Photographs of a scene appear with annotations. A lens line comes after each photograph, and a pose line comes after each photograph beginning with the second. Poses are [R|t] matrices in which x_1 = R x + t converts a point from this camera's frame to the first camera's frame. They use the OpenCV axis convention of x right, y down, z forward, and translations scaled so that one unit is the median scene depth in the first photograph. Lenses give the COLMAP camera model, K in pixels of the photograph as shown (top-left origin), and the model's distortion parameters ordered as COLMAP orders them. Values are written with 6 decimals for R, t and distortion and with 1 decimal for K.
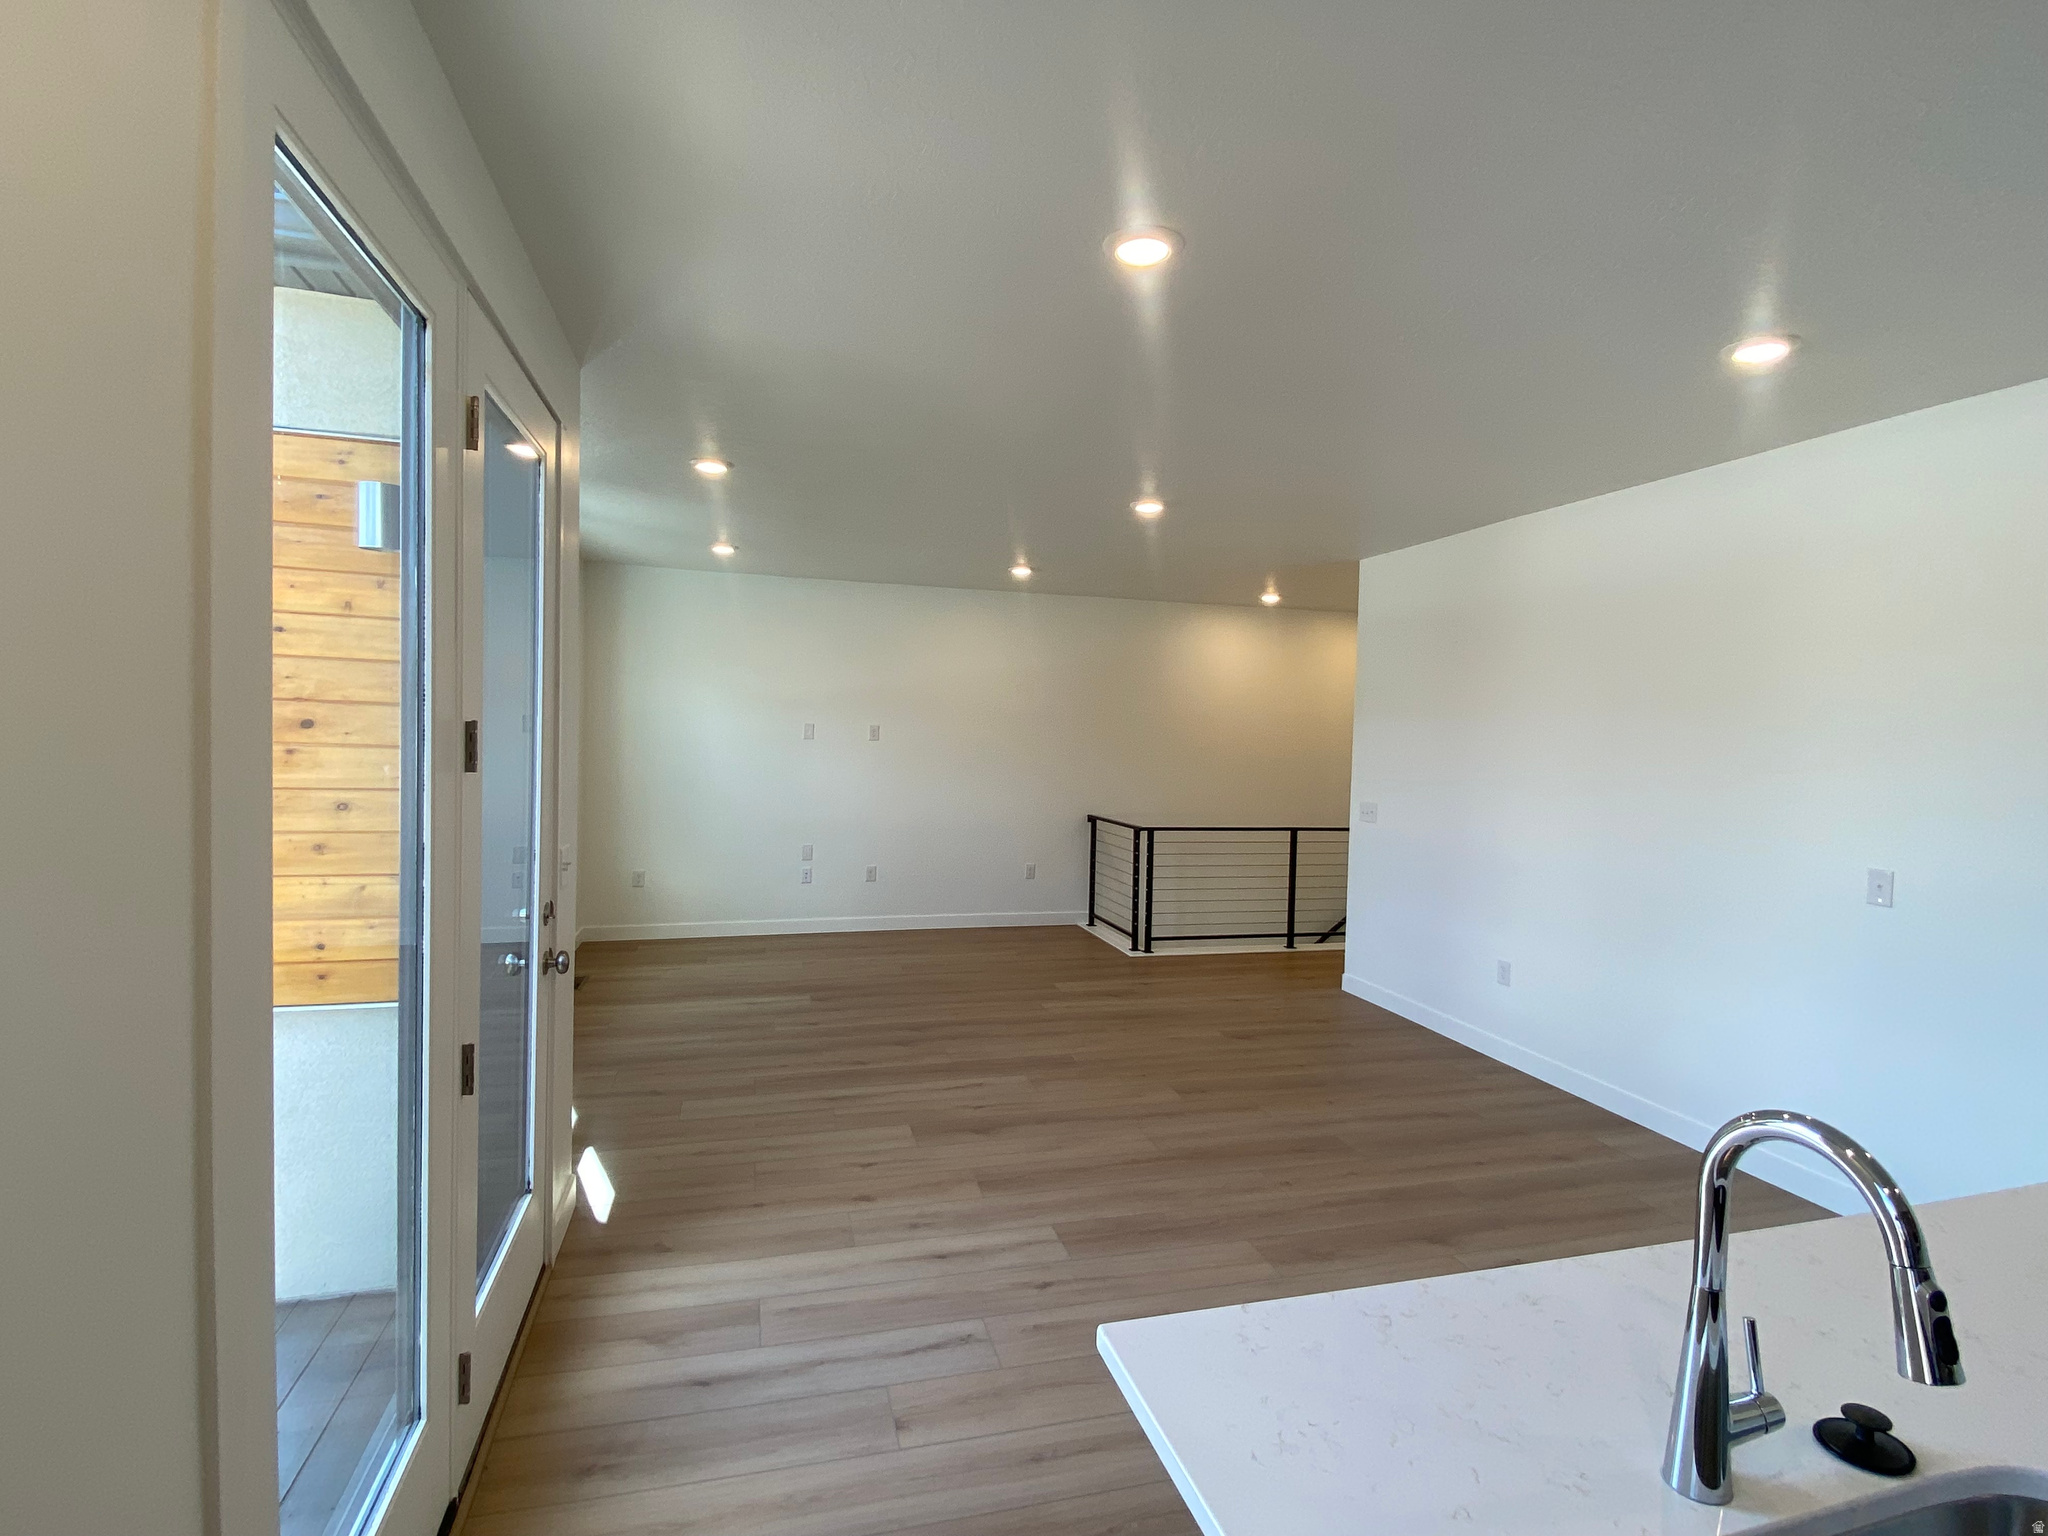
lens RADIAL K [[980.4, 0, 1024.0], [0, 980.4, 768.0], [0, 0, 1]] dist [0.029551, -0.024692]
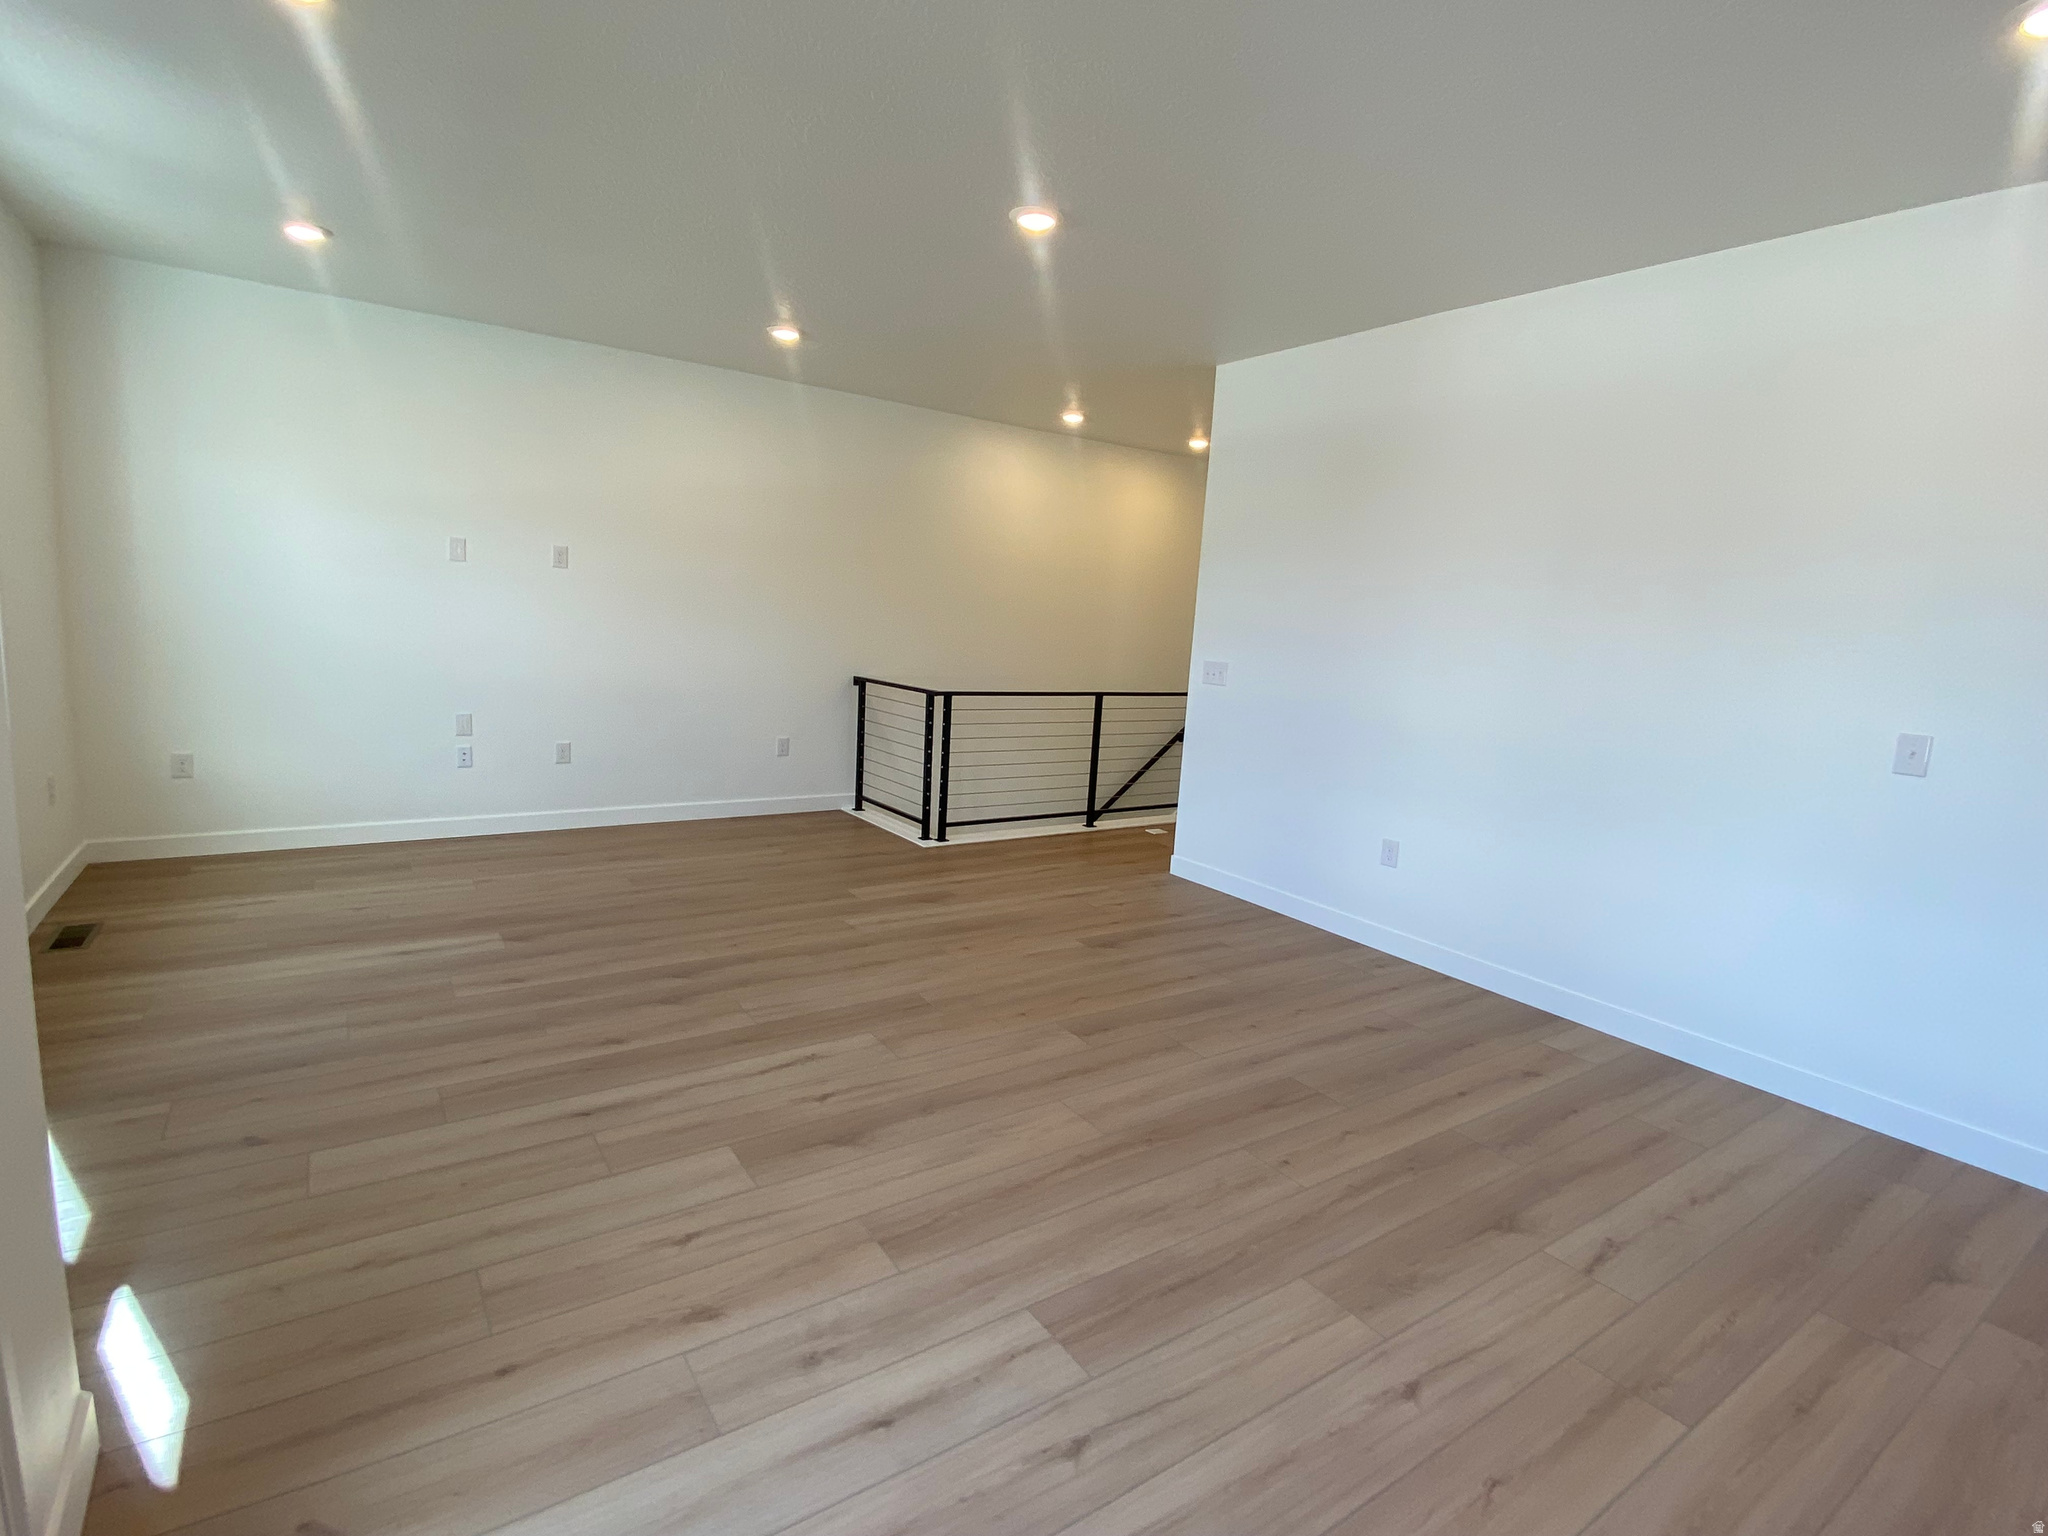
lens RADIAL K [[980.4, 0, 1024.0], [0, 980.4, 768.0], [0, 0, 1]] dist [0.029551, -0.024692]
pose [[0.944619, -0.023399, 0.327333, -0.109390], [-0.020552, 0.991279, 0.130170, 0.022366], [-0.327524, -0.129689, 0.935900, 0.282397]]
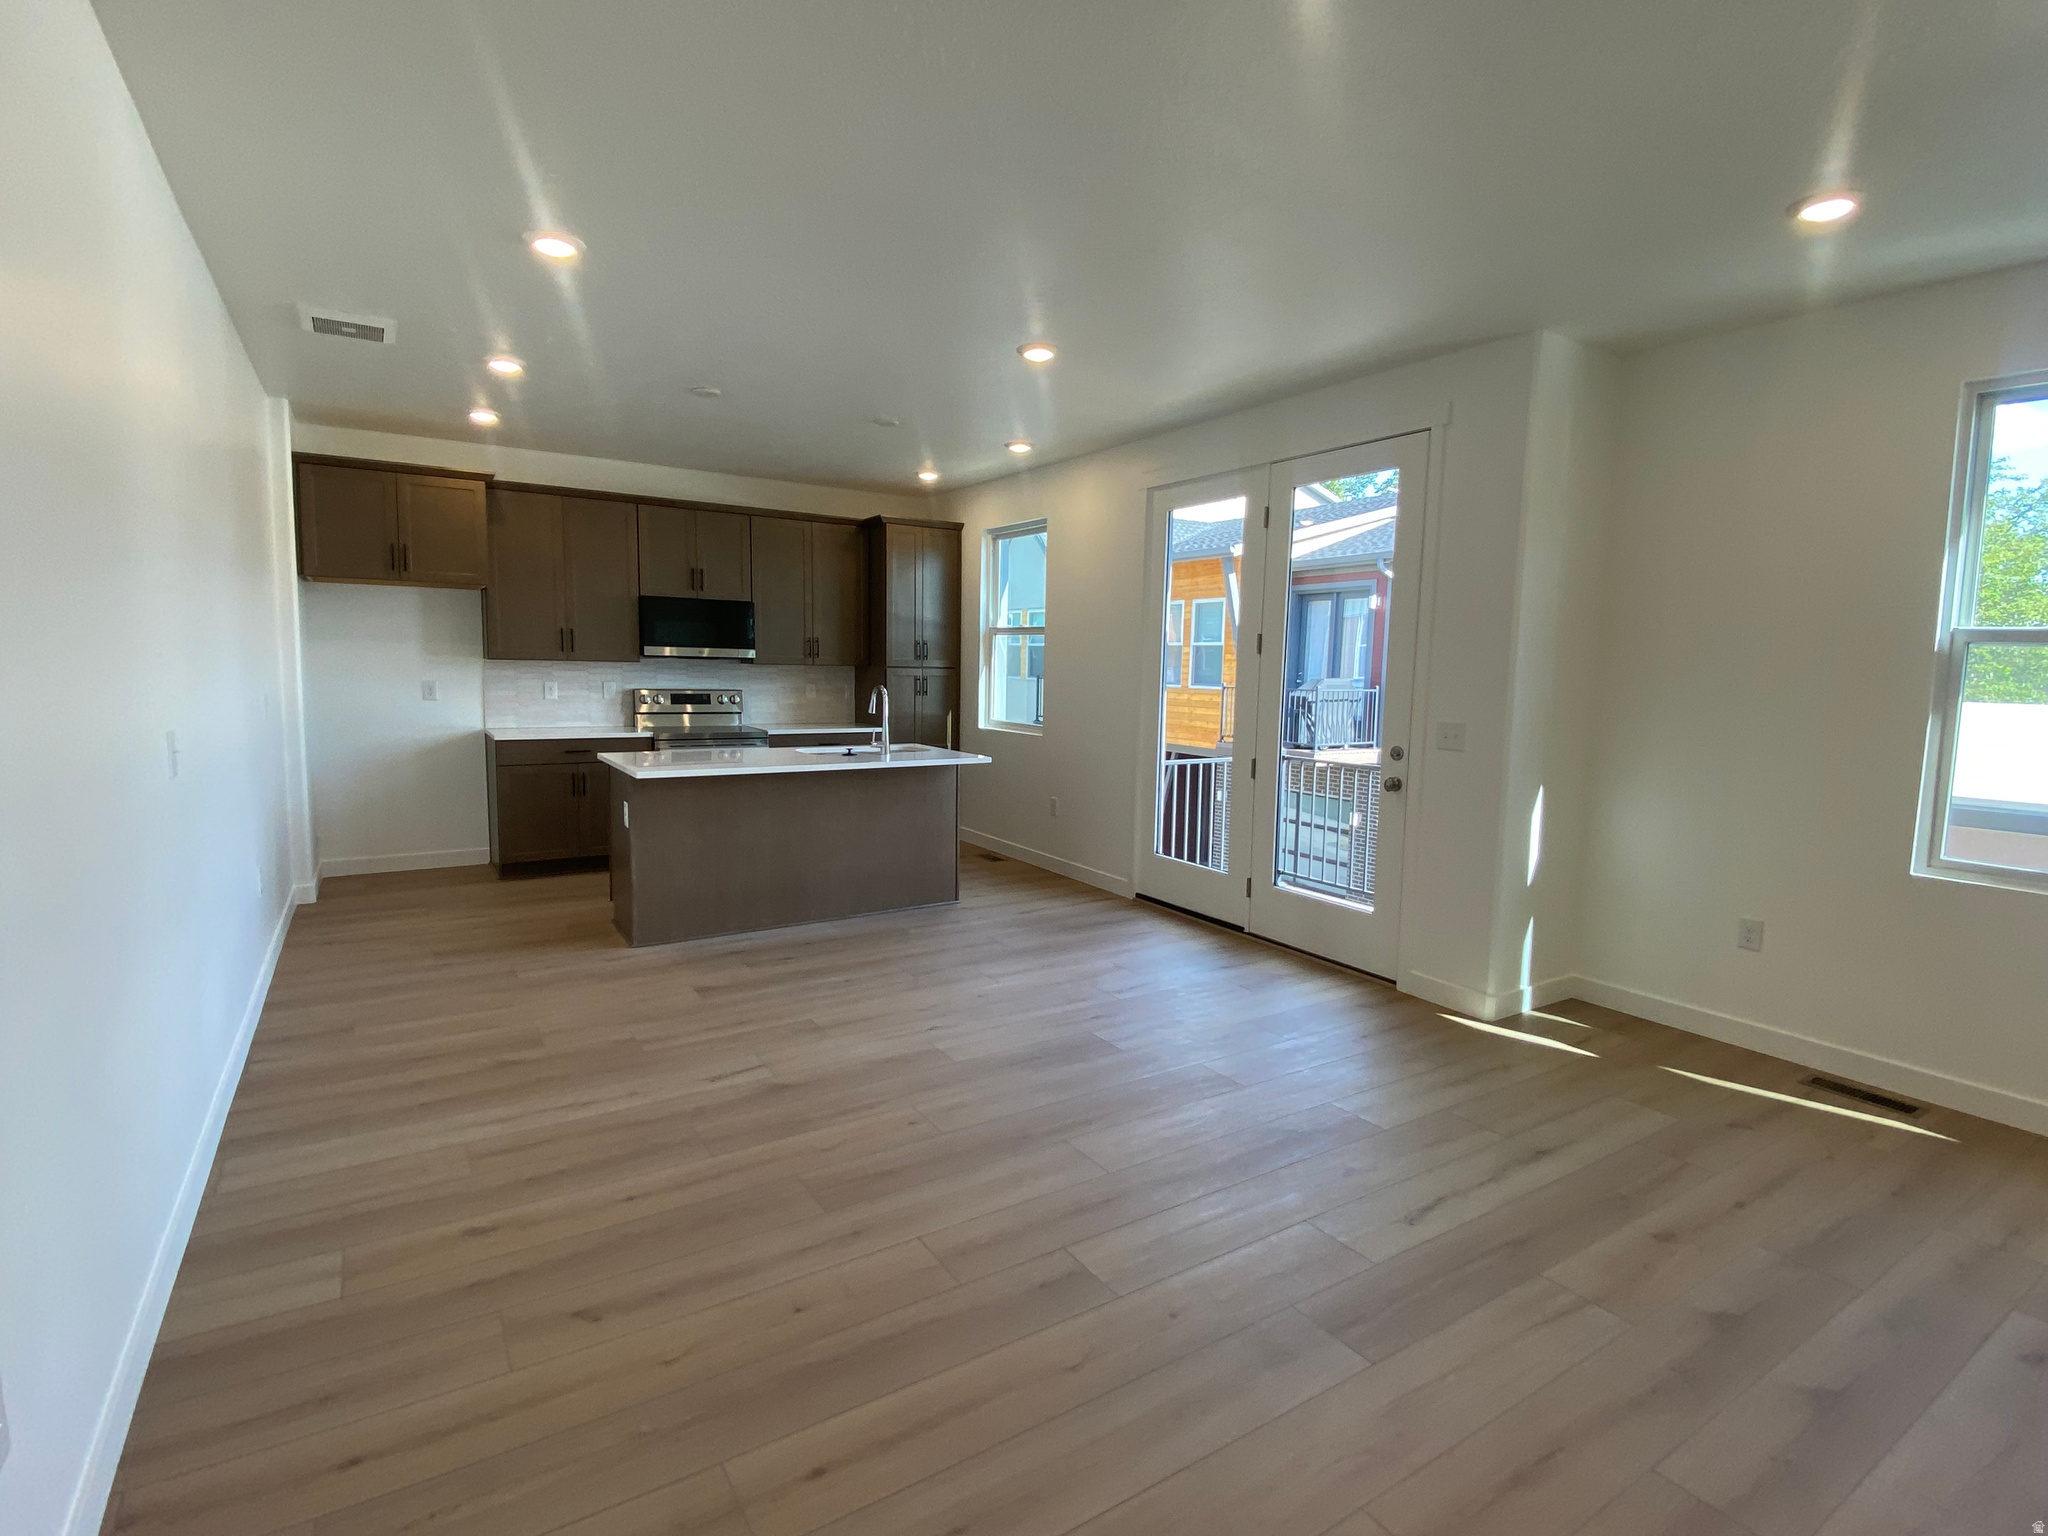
lens RADIAL K [[980.4, 0, 1024.0], [0, 980.4, 768.0], [0, 0, 1]] dist [0.029551, -0.024692]
pose [[-0.956024, -0.014585, -0.292926, 0.298701], [-0.057003, 0.988957, 0.136800, -0.006816], [0.287696, 0.147482, -0.946298, 1.248893]]
